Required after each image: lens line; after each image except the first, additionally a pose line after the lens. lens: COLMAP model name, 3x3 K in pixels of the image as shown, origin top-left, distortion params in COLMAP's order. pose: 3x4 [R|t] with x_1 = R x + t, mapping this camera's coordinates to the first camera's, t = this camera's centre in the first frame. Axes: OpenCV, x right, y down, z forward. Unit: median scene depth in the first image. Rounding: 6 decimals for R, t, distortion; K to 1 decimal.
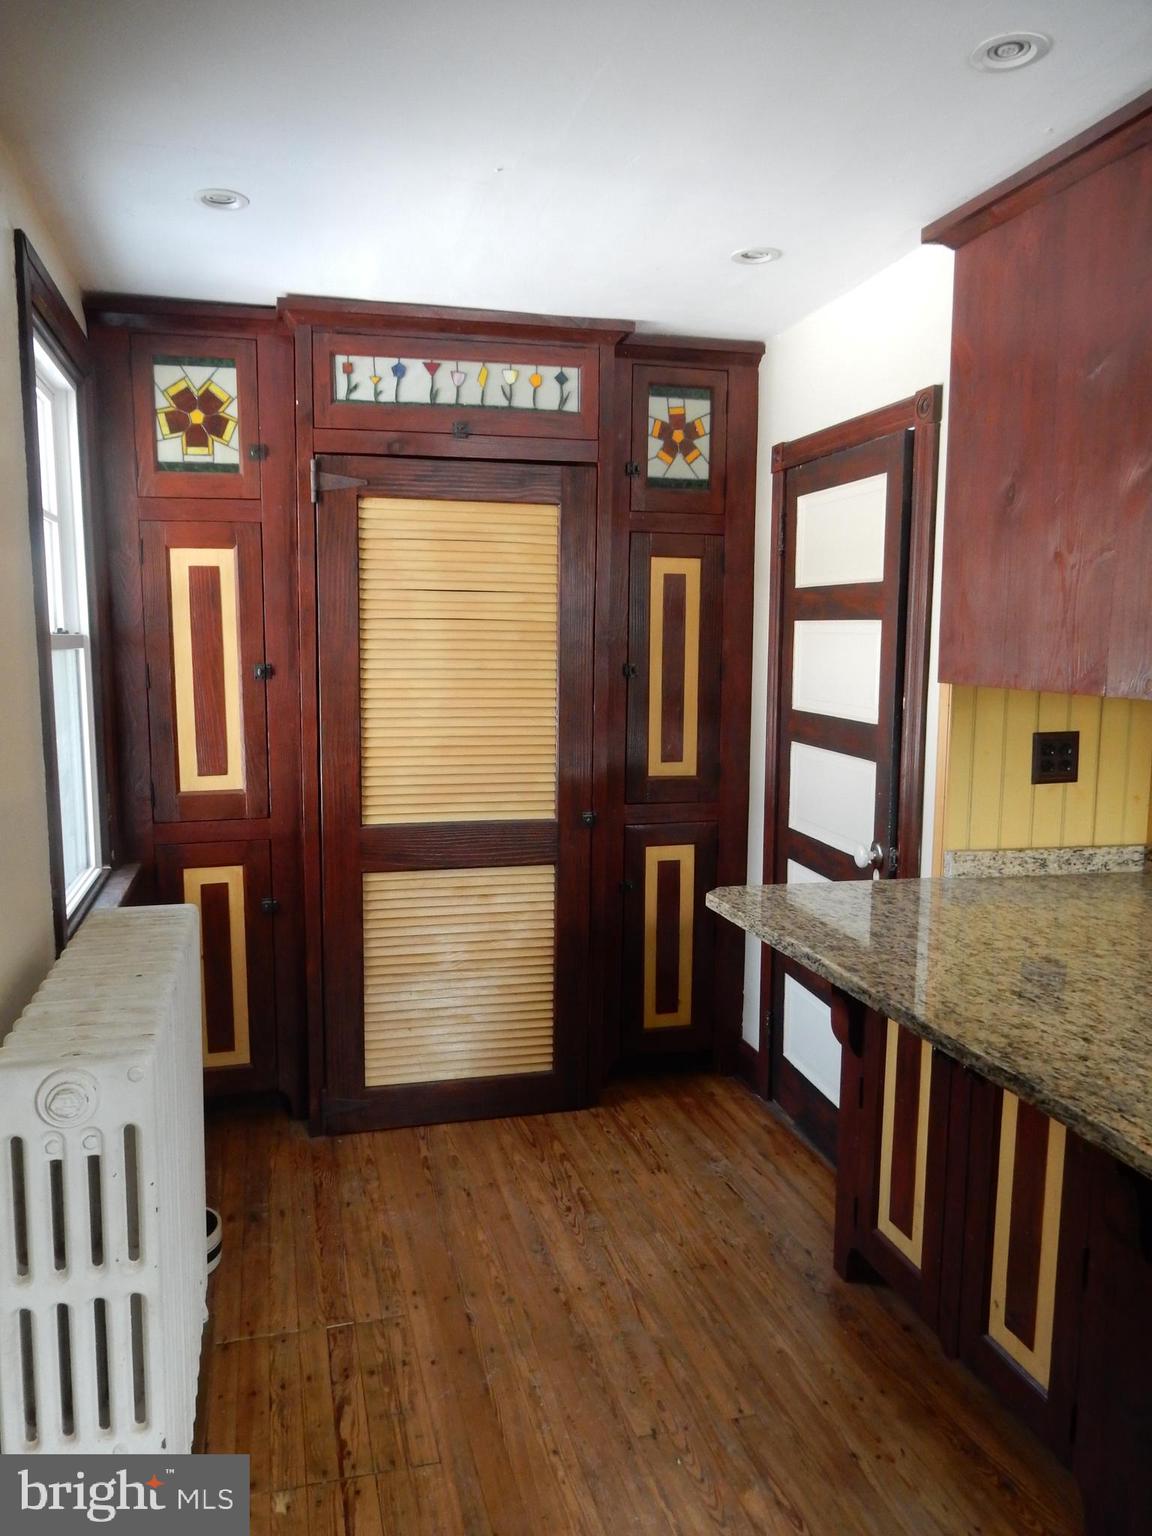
lens RADIAL K [[1129.8, 0, 576.4], [0, 1129.8, 740.3], [0, 0, 1]] dist [-0.001124, -0.008709]
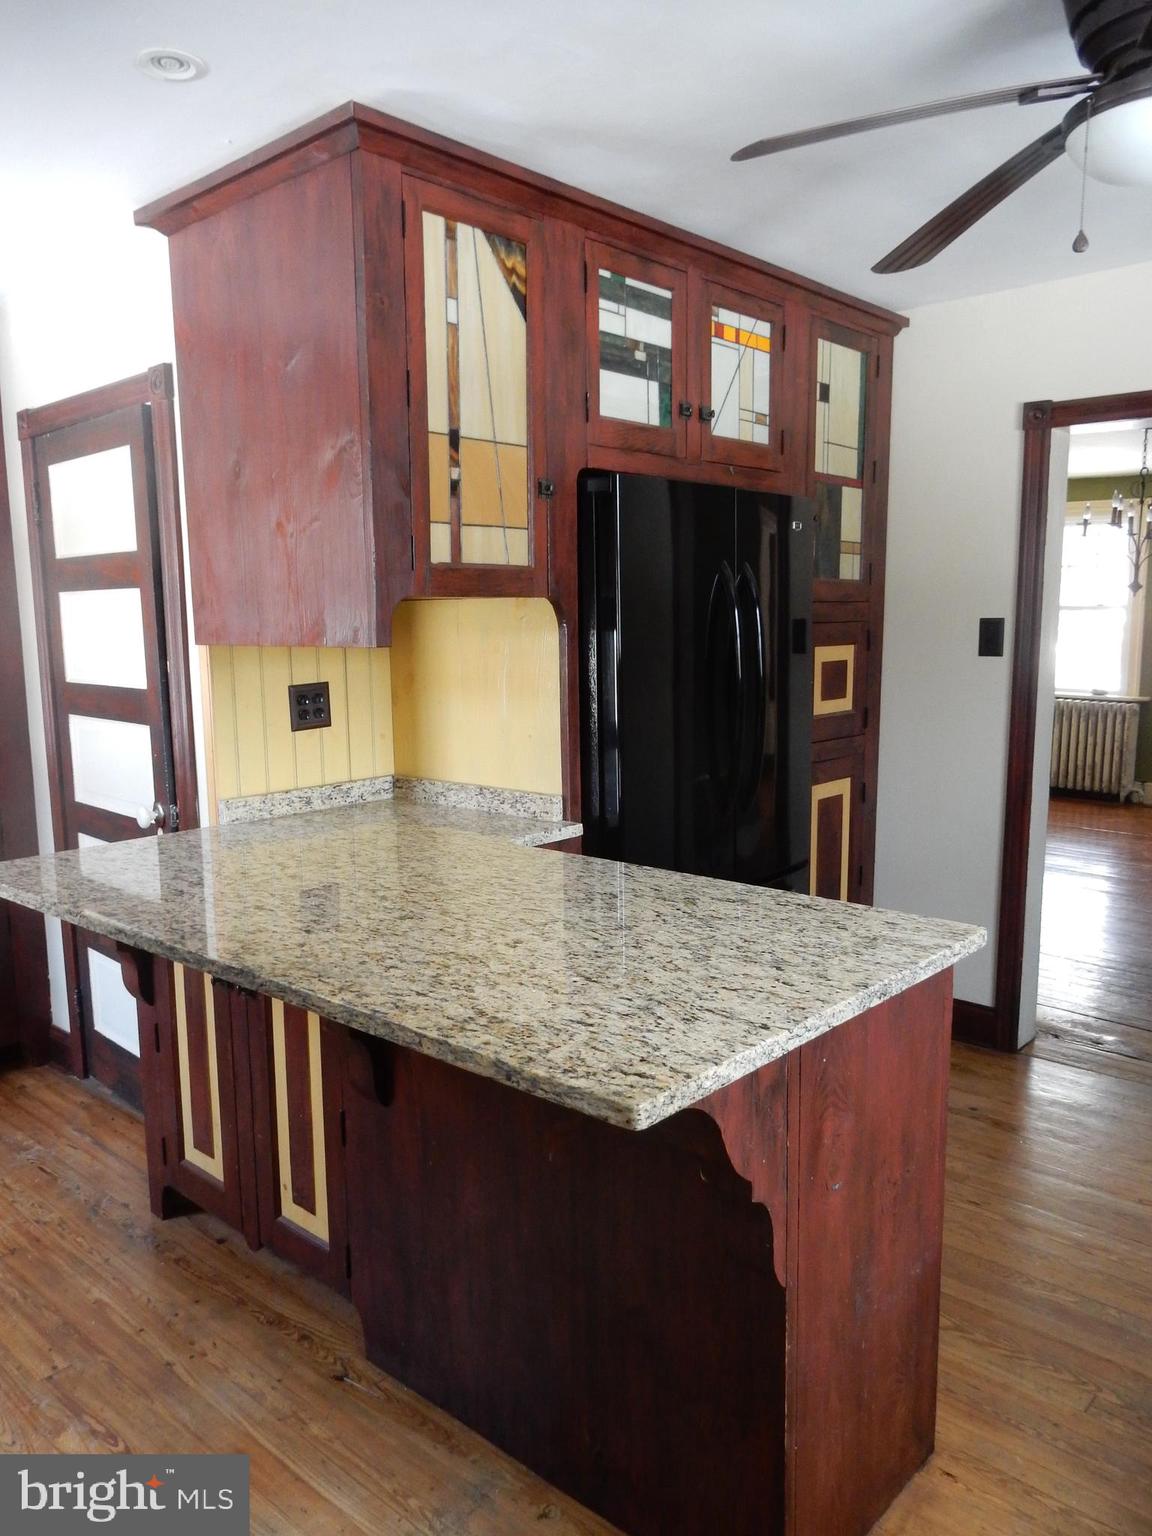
lens RADIAL K [[1129.8, 0, 576.4], [0, 1129.8, 740.3], [0, 0, 1]] dist [-0.001124, -0.008709]
pose [[0.840071, -0.094285, 0.534220, 0.044783], [0.083066, 0.995524, 0.045078, 0.021353], [-0.536079, 0.006507, 0.844143, -0.098201]]
